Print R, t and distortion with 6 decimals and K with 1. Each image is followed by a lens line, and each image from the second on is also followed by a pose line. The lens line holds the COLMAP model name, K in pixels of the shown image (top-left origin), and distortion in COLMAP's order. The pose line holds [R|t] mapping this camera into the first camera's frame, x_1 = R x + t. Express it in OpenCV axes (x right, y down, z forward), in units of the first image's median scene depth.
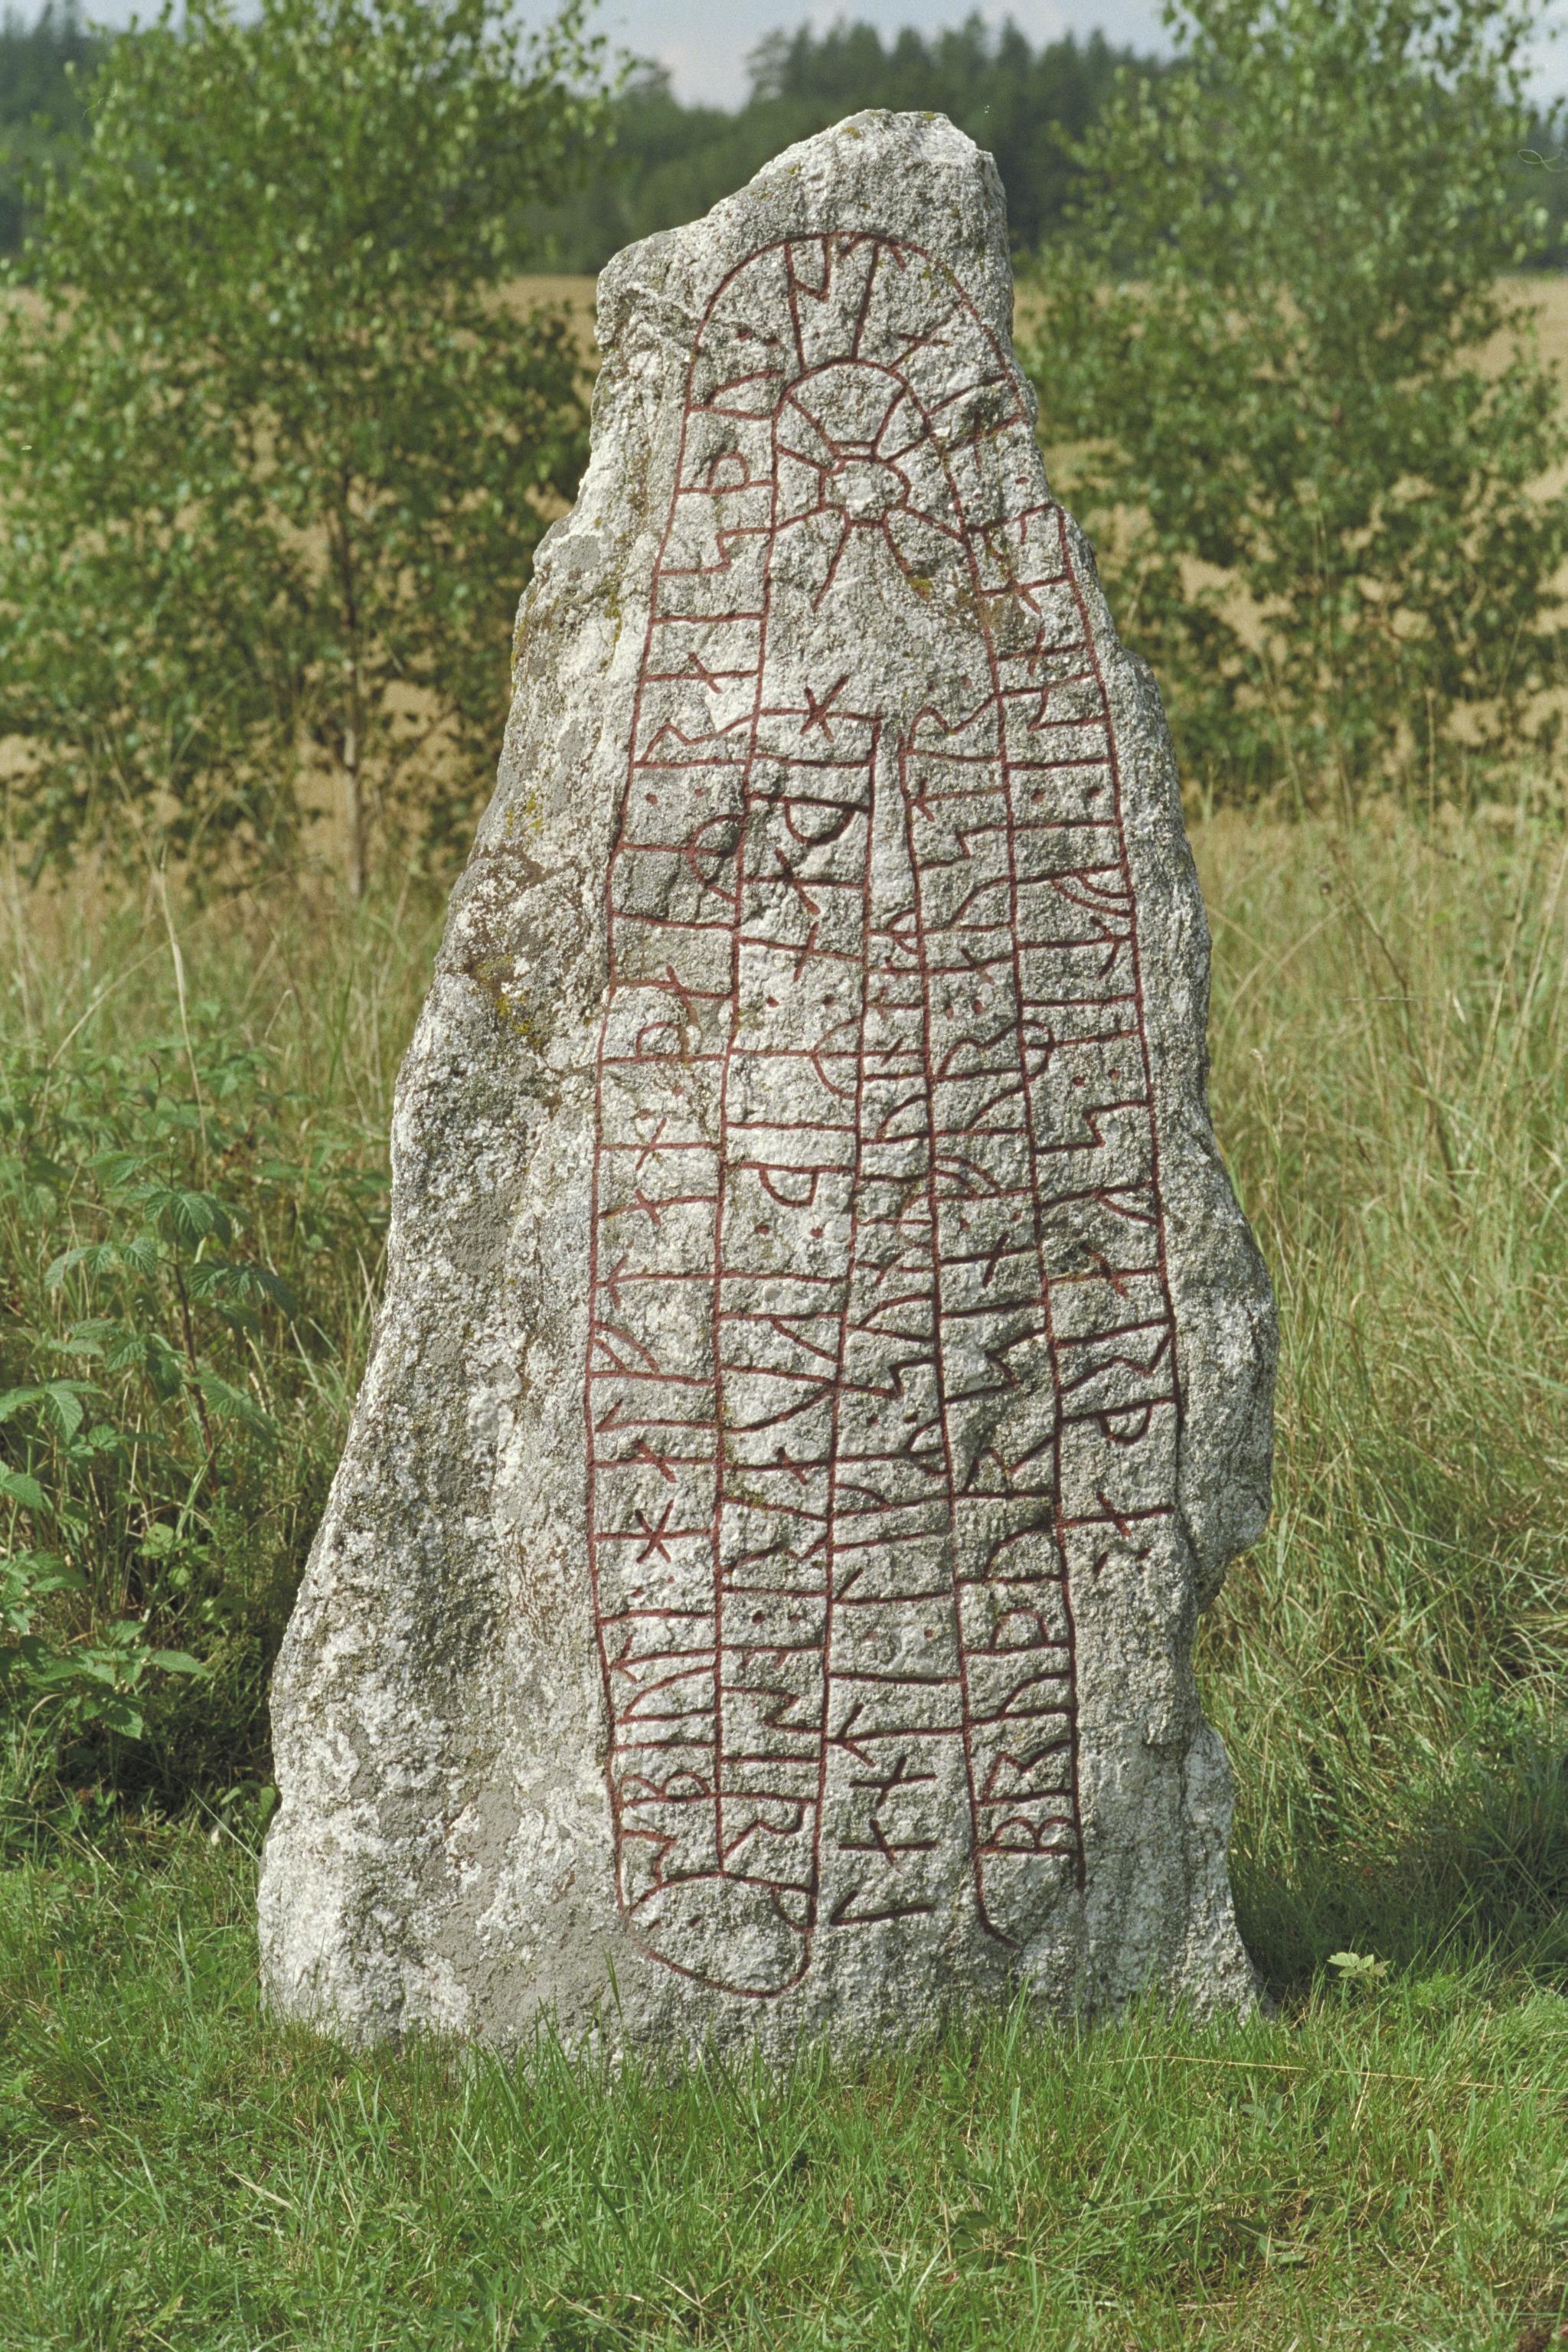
lens RADIAL K [[5318.6, 0, 777.7], [0, 5318.6, 1175.5], [0, 0, 1]] dist [-0.021235, 0.000000]
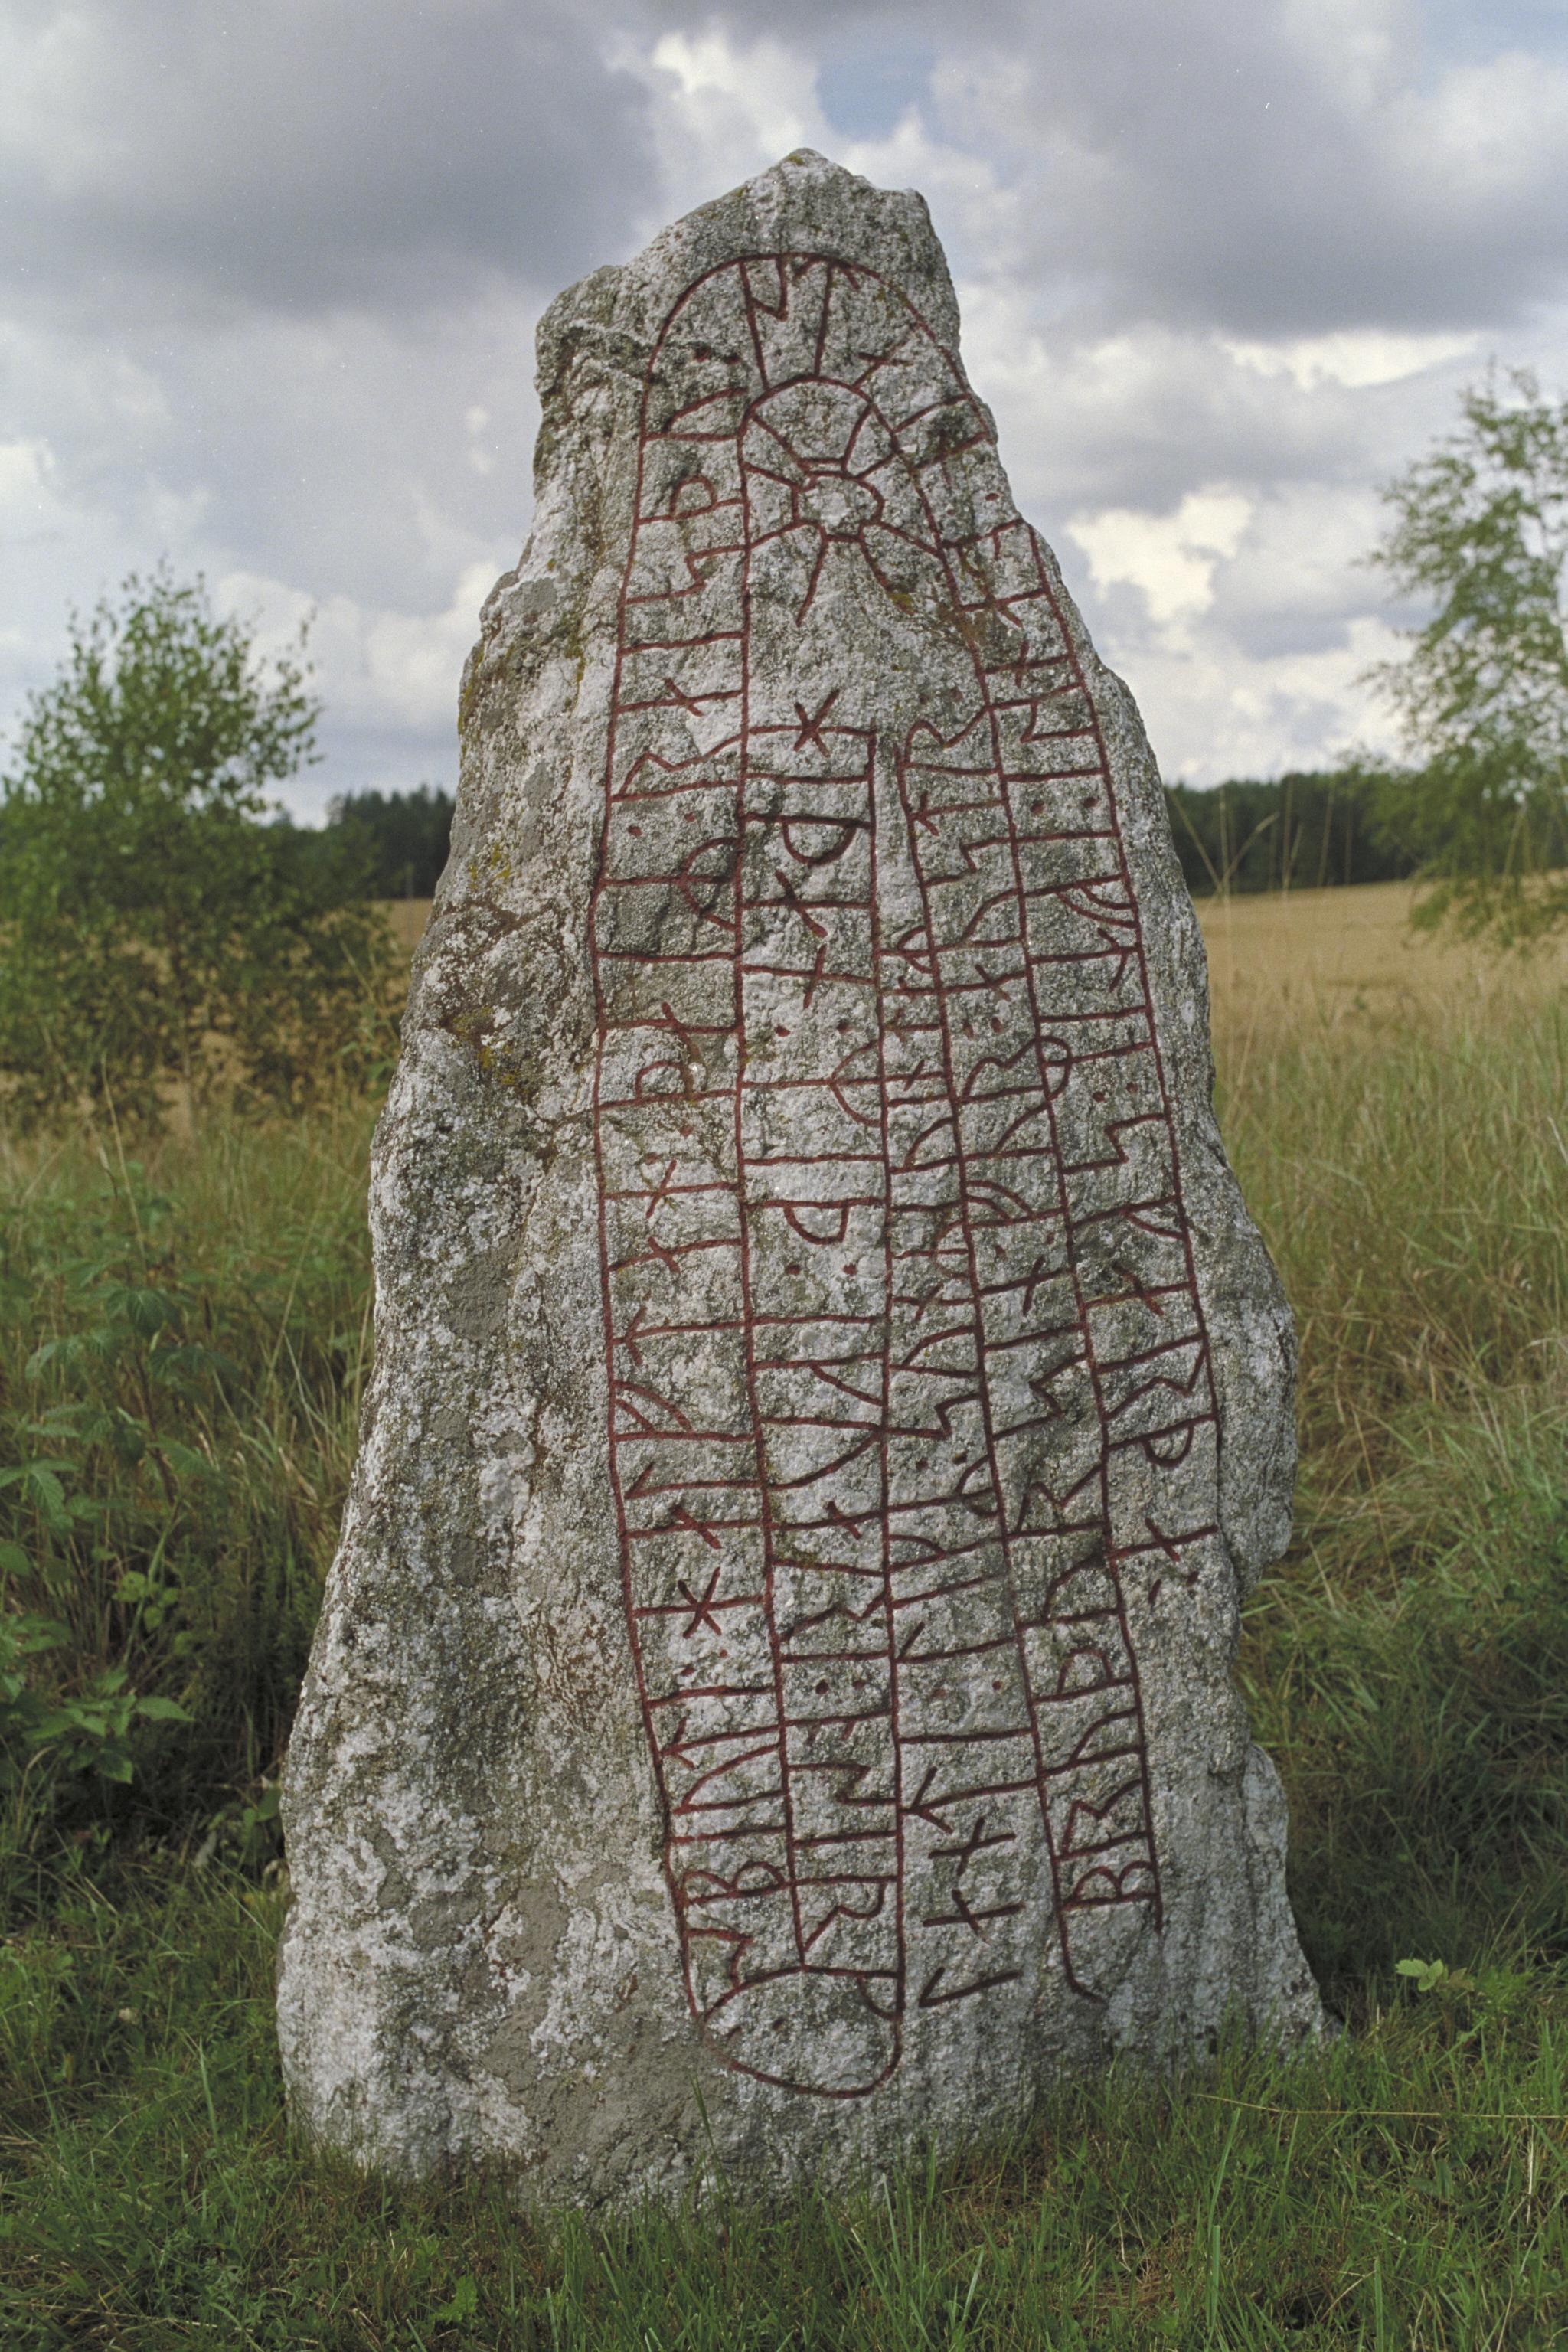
lens RADIAL K [[2338.3, 0, 781.5], [0, 2338.3, 1181.8], [0, 0, 1]] dist [-0.061425, 0.000000]
pose [[0.982903, -0.058709, 0.174512, -0.075531], [0.065879, 0.997193, -0.035582, 0.009043], [-0.171933, 0.046470, 0.984012, 0.589329]]
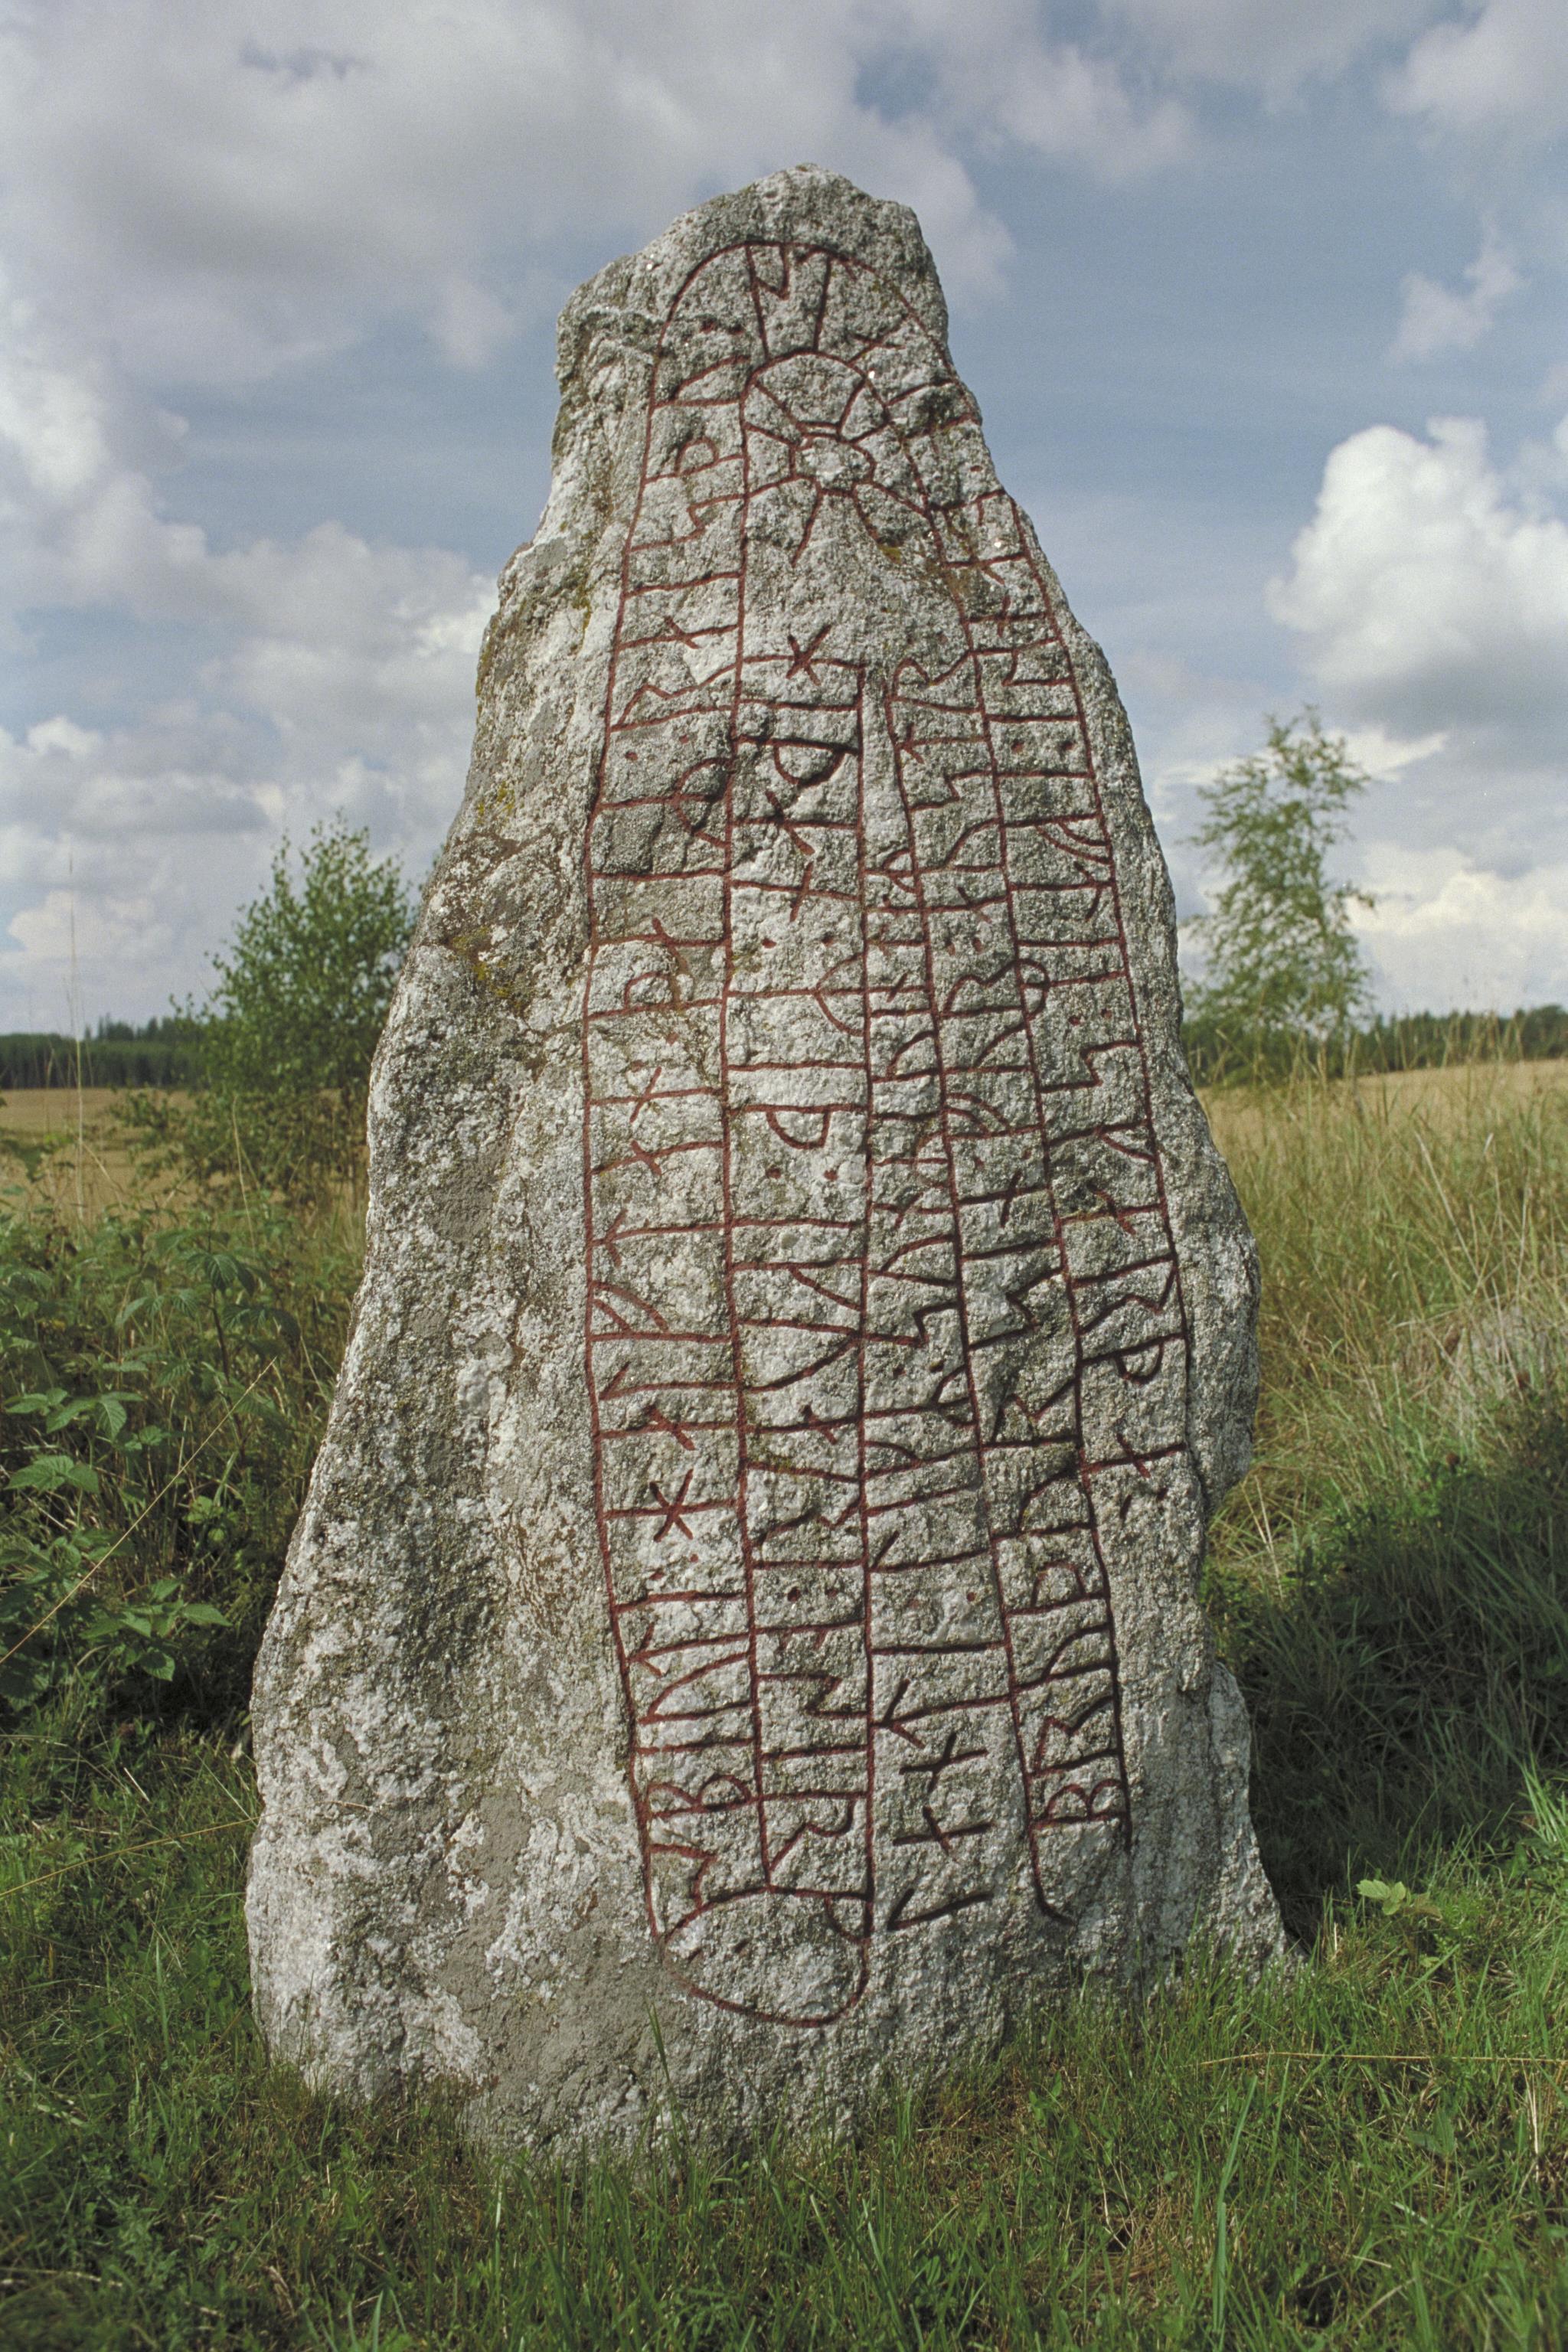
lens RADIAL K [[1589.5, 0, 793.7], [0, 1589.5, 1171.5], [0, 0, 1]] dist [-0.072054, 0.044920]
pose [[0.981534, -0.025221, 0.189616, -0.052435], [0.045102, 0.993835, -0.101277, 0.038210], [-0.185893, 0.107959, 0.976621, 0.719594]]
